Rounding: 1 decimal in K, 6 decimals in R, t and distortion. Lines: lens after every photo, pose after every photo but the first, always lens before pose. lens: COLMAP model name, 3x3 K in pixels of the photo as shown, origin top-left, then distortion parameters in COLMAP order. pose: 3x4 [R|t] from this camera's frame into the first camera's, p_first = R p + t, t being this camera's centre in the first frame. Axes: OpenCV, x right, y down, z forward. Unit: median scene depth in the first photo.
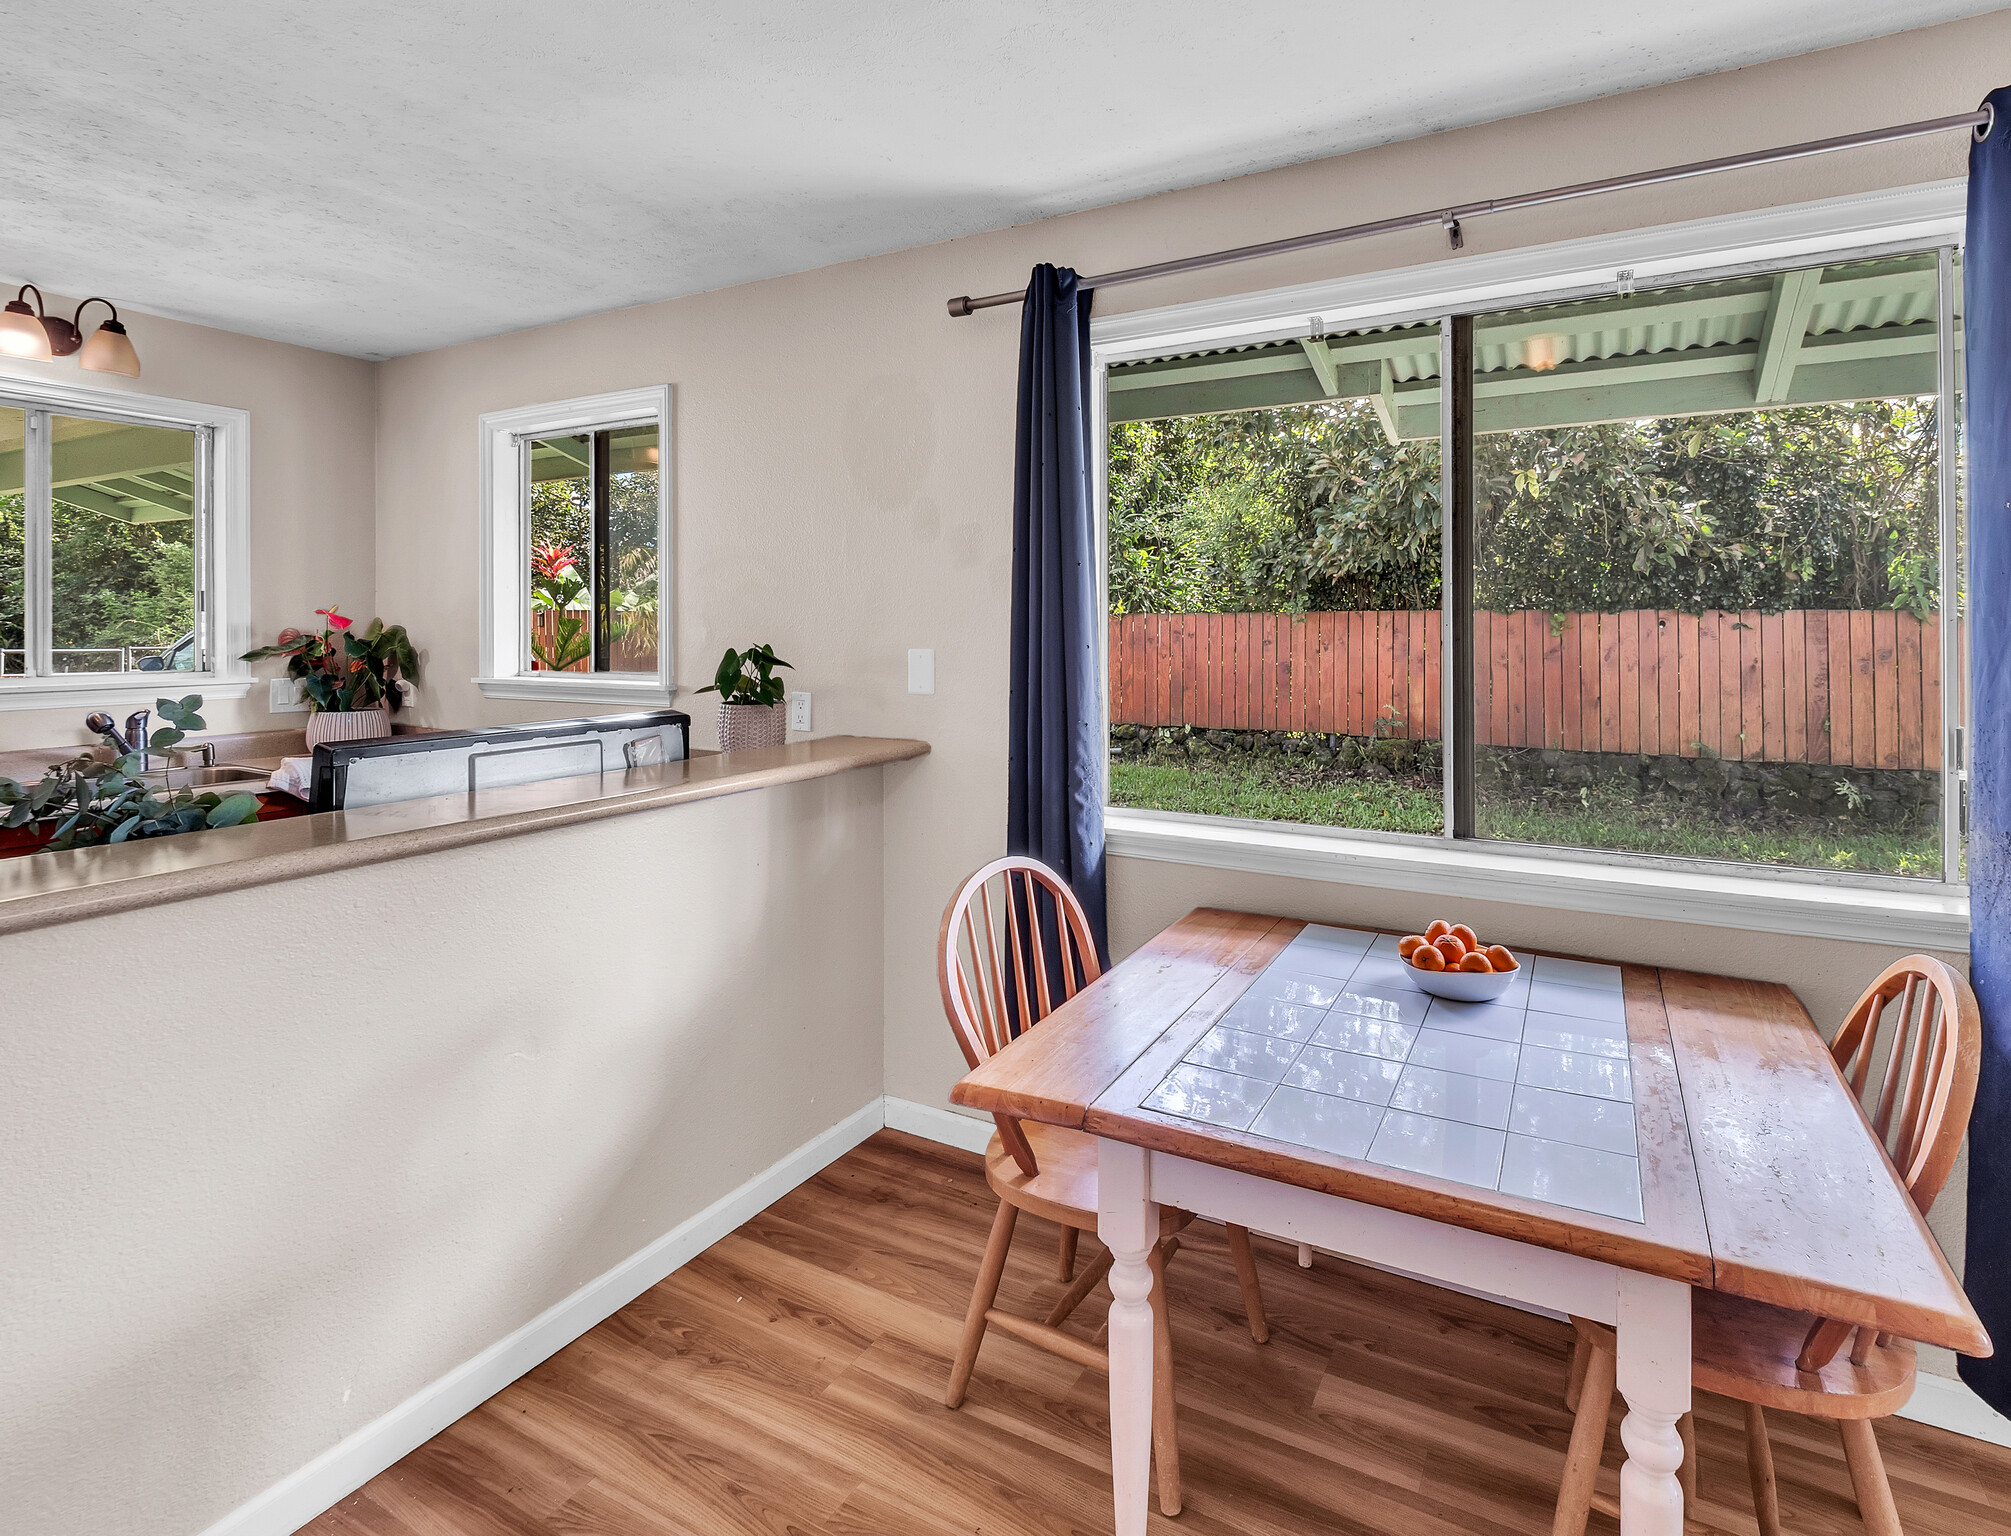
lens RADIAL K [[976.7, 0, 1110.2], [0, 976.7, 629.9], [0, 0, 1]] dist [-0.004876, 0.001541]
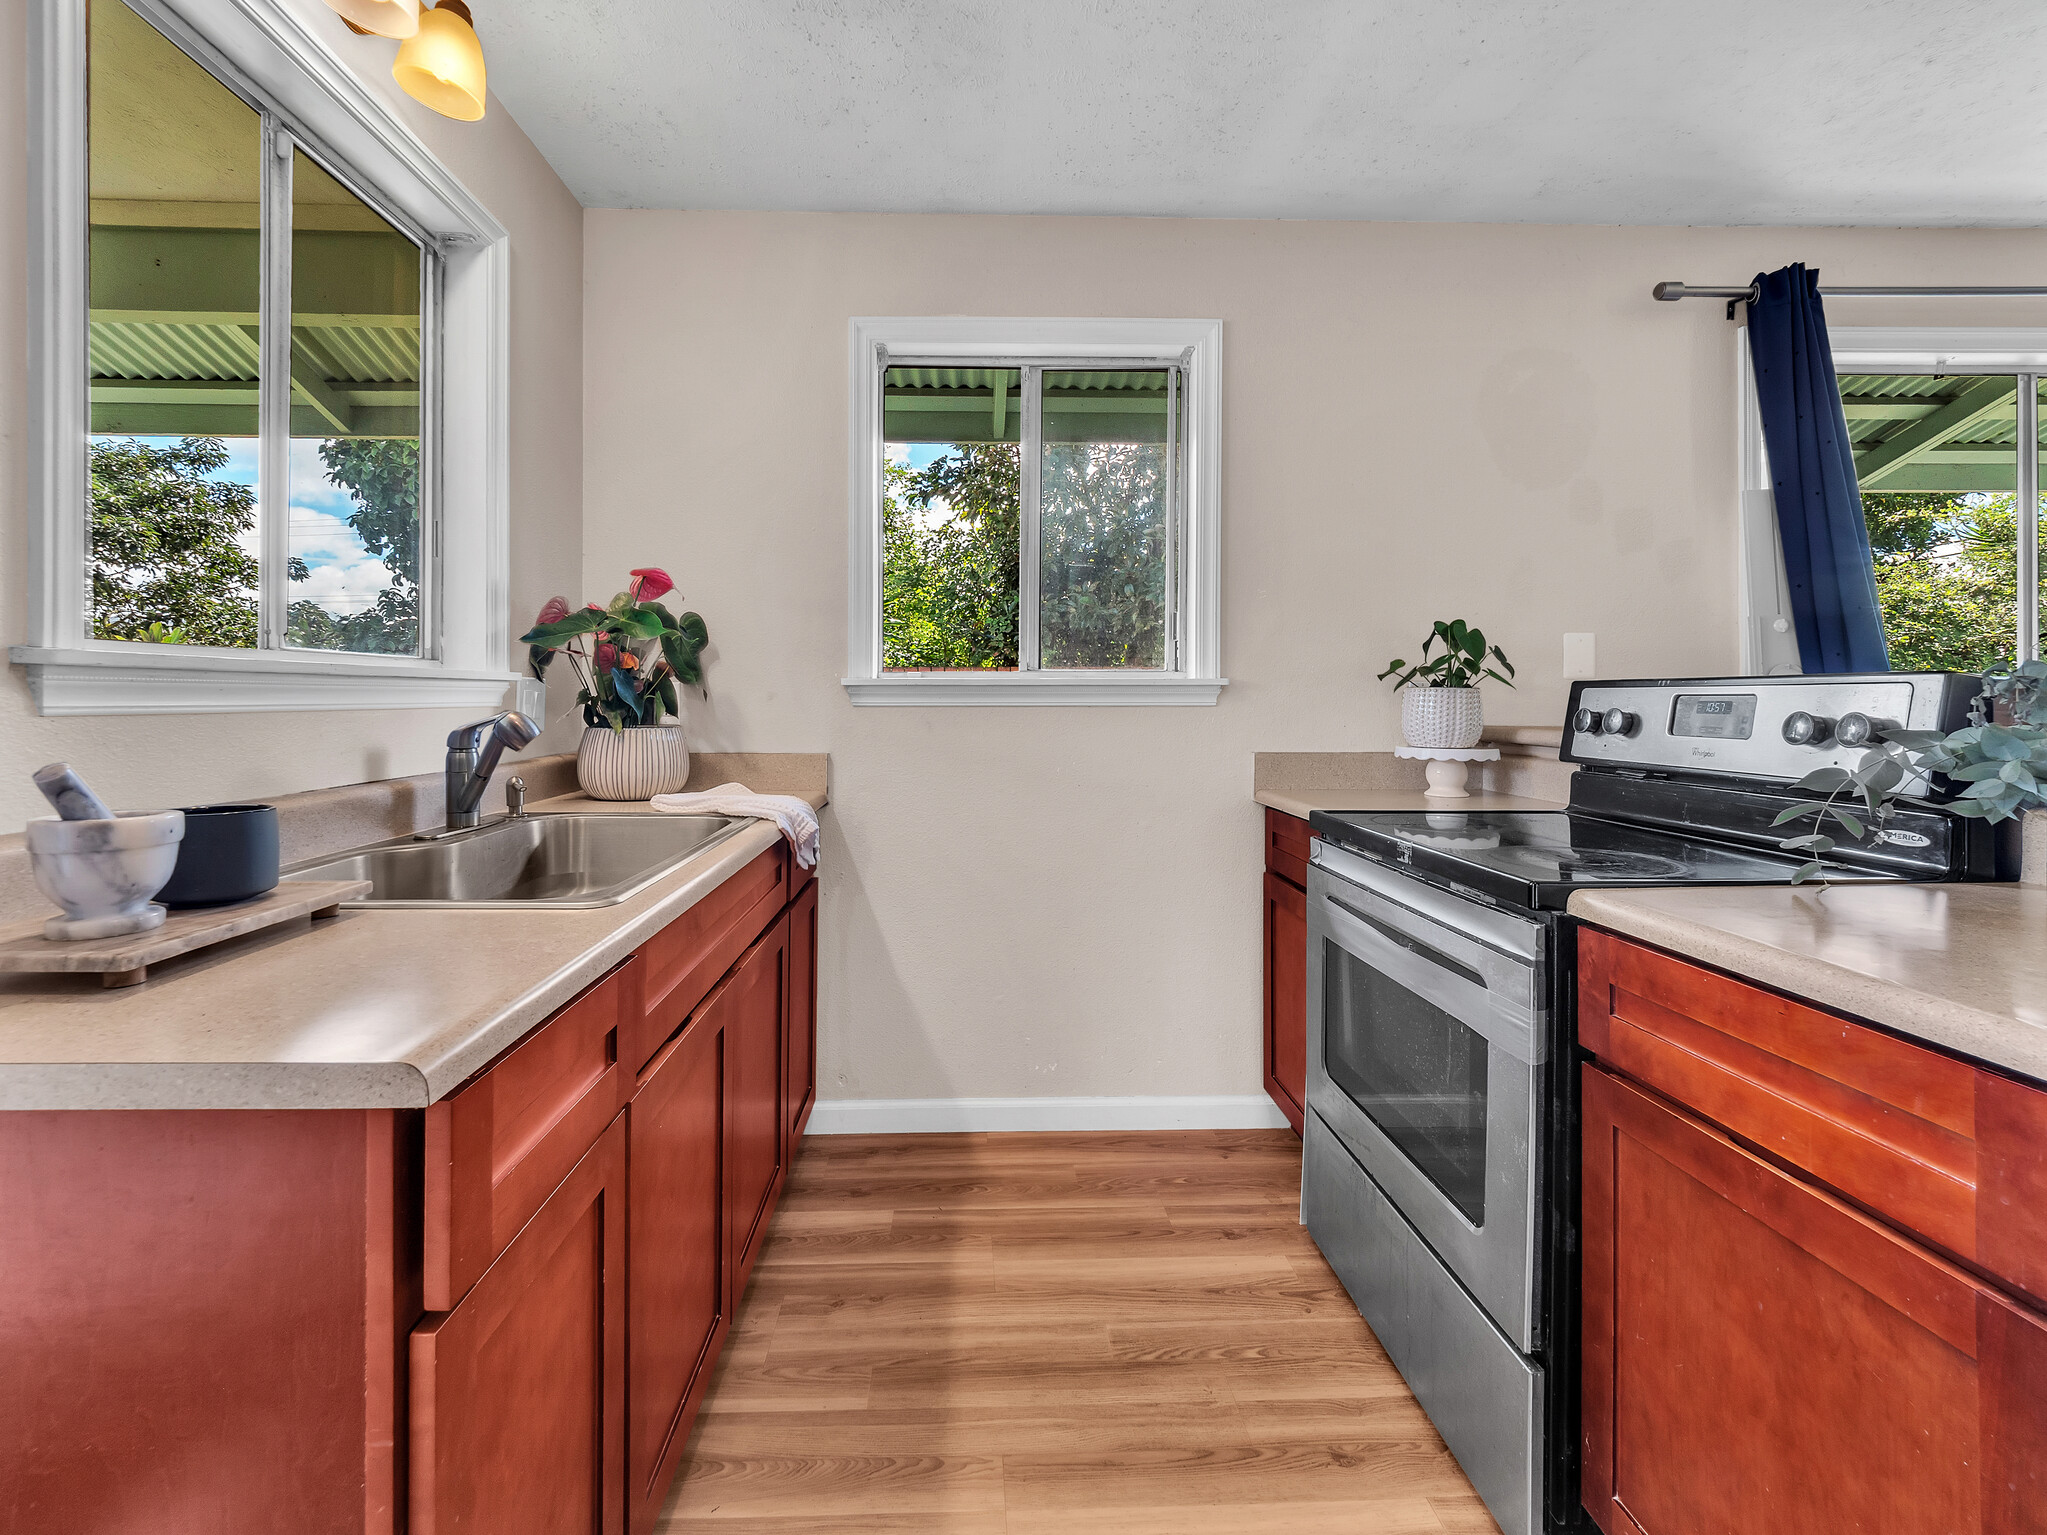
lens RADIAL K [[879.8, 0, 990.0], [0, 879.8, 702.9], [0, 0, 1]] dist [-0.004591, -0.000636]
pose [[0.885028, -0.005860, 0.465500, -0.869983], [-0.000580, 0.999906, 0.013689, 0.059854], [-0.465537, -0.012385, 0.884942, 0.371902]]
